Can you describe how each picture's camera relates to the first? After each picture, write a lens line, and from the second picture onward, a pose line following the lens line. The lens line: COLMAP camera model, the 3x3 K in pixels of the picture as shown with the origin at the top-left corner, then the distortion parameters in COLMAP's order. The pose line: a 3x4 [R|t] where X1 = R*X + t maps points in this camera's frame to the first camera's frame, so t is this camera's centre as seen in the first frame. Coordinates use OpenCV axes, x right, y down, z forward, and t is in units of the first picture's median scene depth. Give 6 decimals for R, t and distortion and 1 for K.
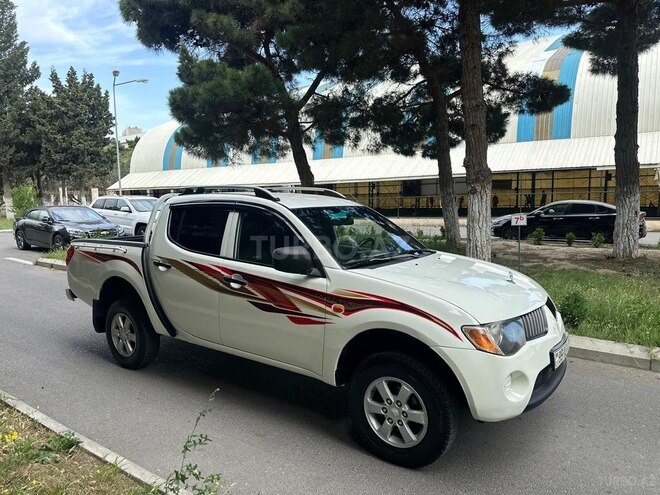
lens RADIAL K [[464.4, 0, 326.5], [0, 464.4, 248.0], [0, 0, 1]] dist [0.079672, -0.114124]
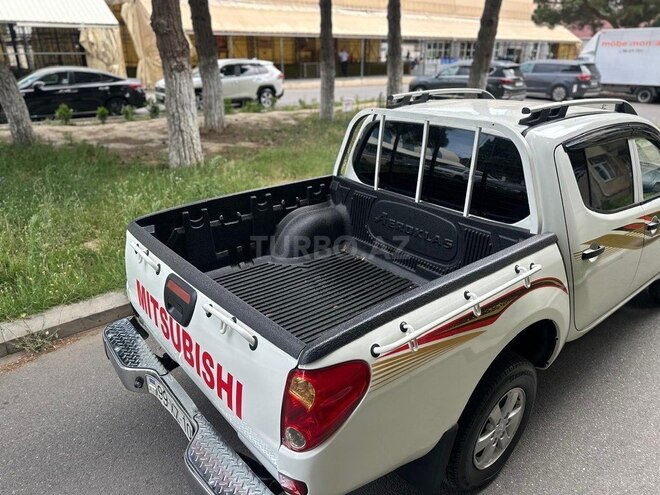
lens RADIAL K [[462.0, 0, 319.7], [0, 462.0, 245.5], [0, 0, 1]] dist [0.069335, -0.099724]
pose [[0.255363, -0.358736, 0.897830, -0.270520], [0.088275, 0.933390, 0.347837, -0.057726], [-0.962807, -0.009568, 0.270020, 0.332400]]
